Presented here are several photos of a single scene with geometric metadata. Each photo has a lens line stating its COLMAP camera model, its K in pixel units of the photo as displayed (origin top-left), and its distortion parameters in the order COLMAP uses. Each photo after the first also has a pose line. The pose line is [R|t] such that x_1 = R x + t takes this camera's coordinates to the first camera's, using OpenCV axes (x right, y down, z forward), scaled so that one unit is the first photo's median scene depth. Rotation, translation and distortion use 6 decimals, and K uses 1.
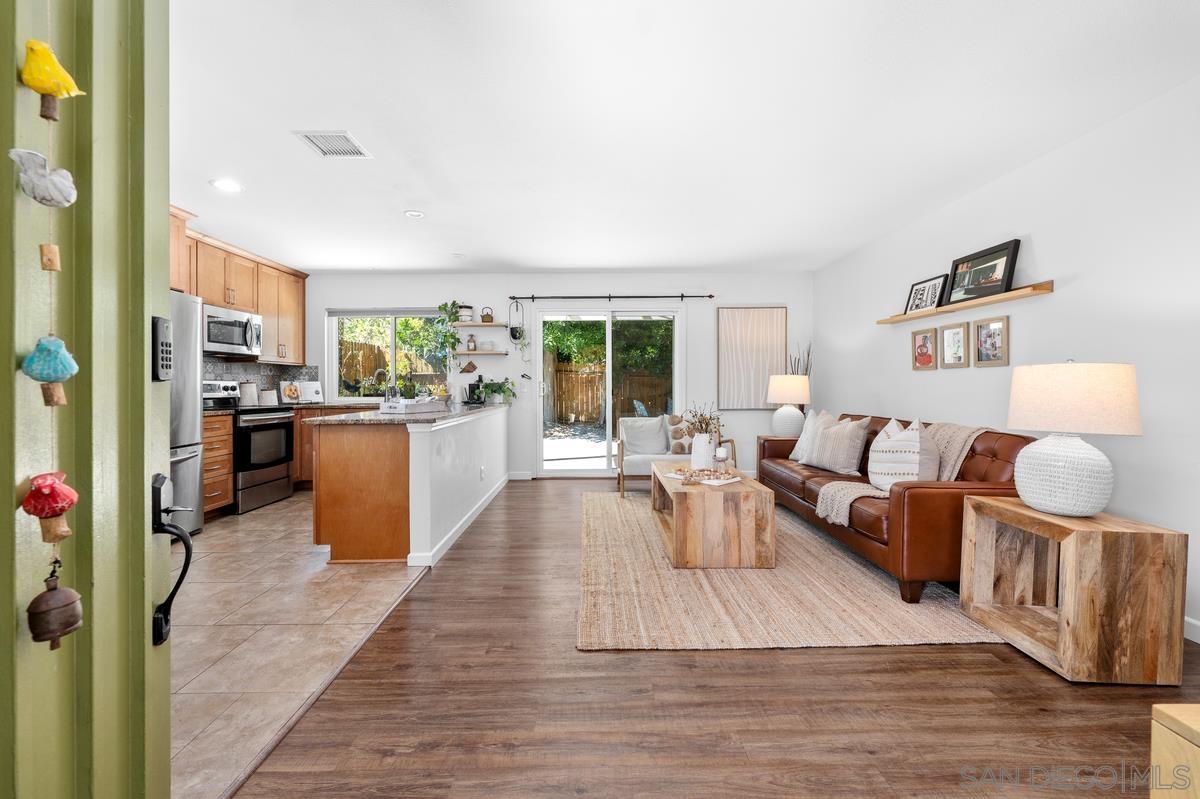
lens RADIAL K [[502.1, 0, 601.8], [0, 502.1, 390.1], [0, 0, 1]] dist [0.001516, 0.000349]
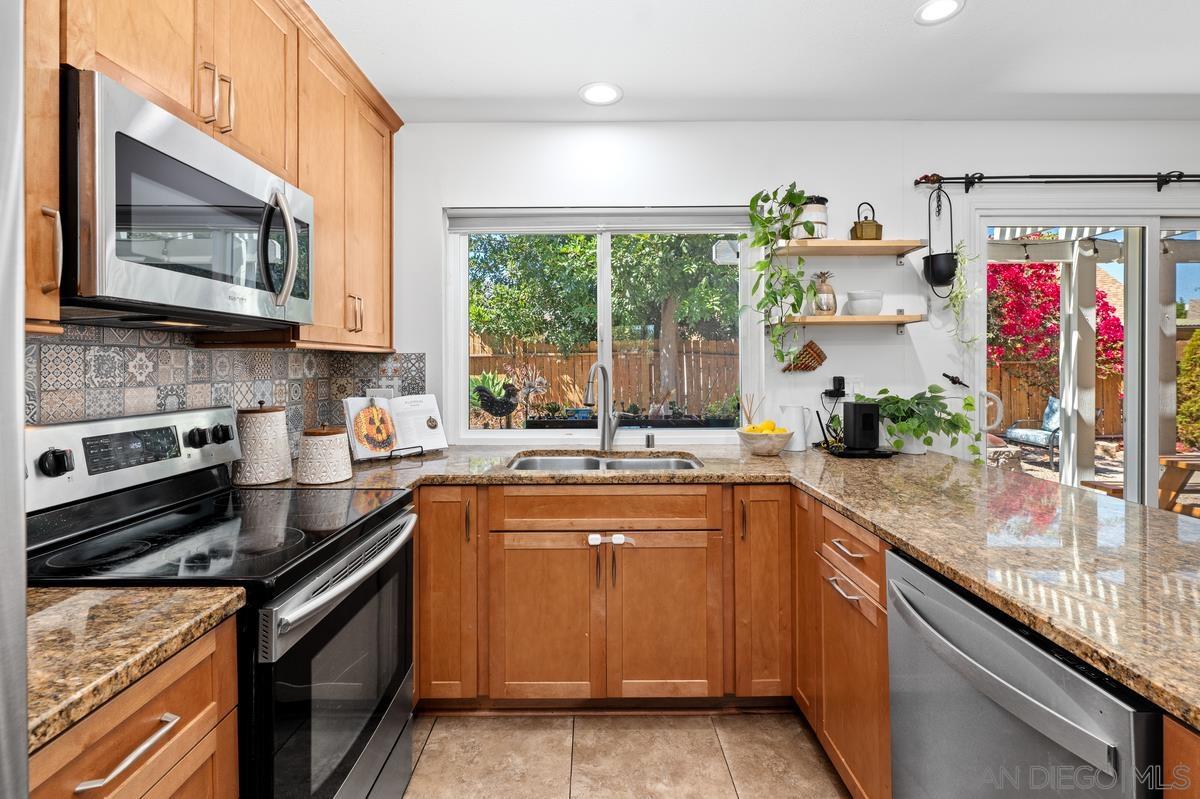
lens RADIAL K [[551.5, 0, 598.9], [0, 551.5, 369.4], [0, 0, 1]] dist [-0.002551, -0.000512]
pose [[0.999991, 0.000373, 0.004174, -0.492054], [-0.000383, 0.999997, 0.002340, -0.041635], [-0.004173, -0.002341, 0.999989, 0.648395]]
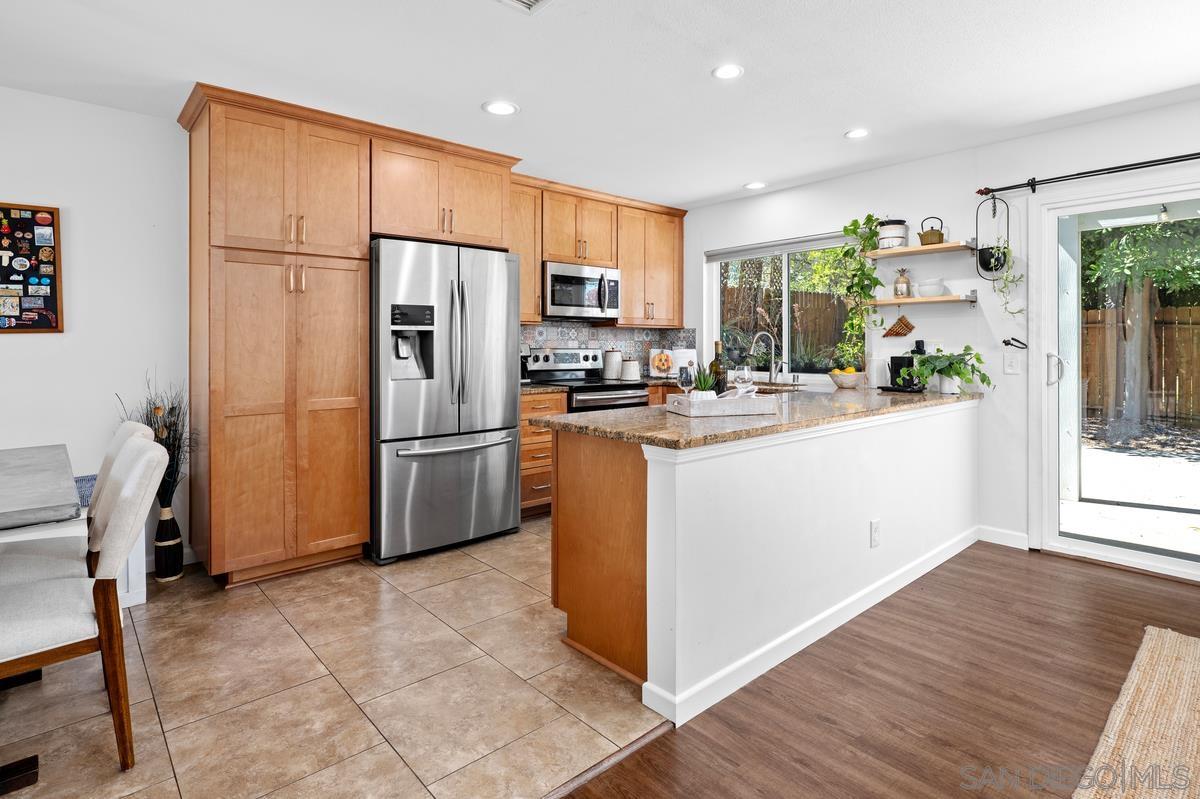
lens RADIAL K [[613.2, 0, 590.5], [0, 613.2, 341.4], [0, 0, 1]] dist [-0.002871, -0.000376]
pose [[0.640885, 0.001729, -0.767635, 0.053112], [-0.010215, 0.999928, -0.006277, -0.023882], [0.767569, 0.011864, 0.640857, 0.322086]]
